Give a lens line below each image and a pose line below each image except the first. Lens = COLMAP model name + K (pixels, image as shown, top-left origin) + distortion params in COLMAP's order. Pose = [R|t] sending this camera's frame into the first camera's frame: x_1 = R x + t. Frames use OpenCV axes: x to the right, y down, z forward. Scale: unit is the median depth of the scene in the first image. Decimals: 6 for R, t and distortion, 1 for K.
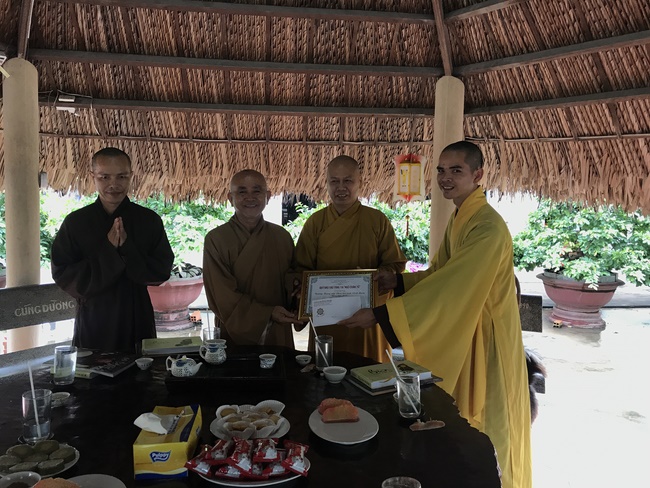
lens RADIAL K [[532.6, 0, 325.0], [0, 532.6, 244.0], [0, 0, 1]] dist [0.058235, -0.095543]
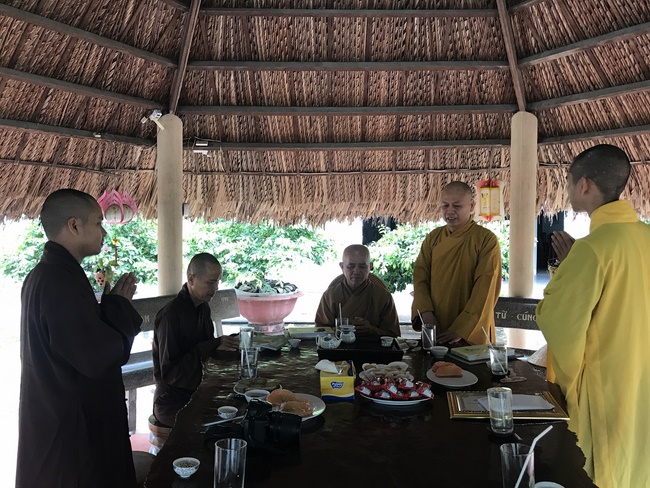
lens RADIAL K [[532.6, 0, 325.0], [0, 532.6, 244.0], [0, 0, 1]] dist [0.058235, -0.095543]
pose [[0.991399, -0.011968, -0.130325, -0.041732], [0.006164, 0.998975, -0.044843, 0.017555], [0.130728, 0.043654, 0.990457, -0.174110]]
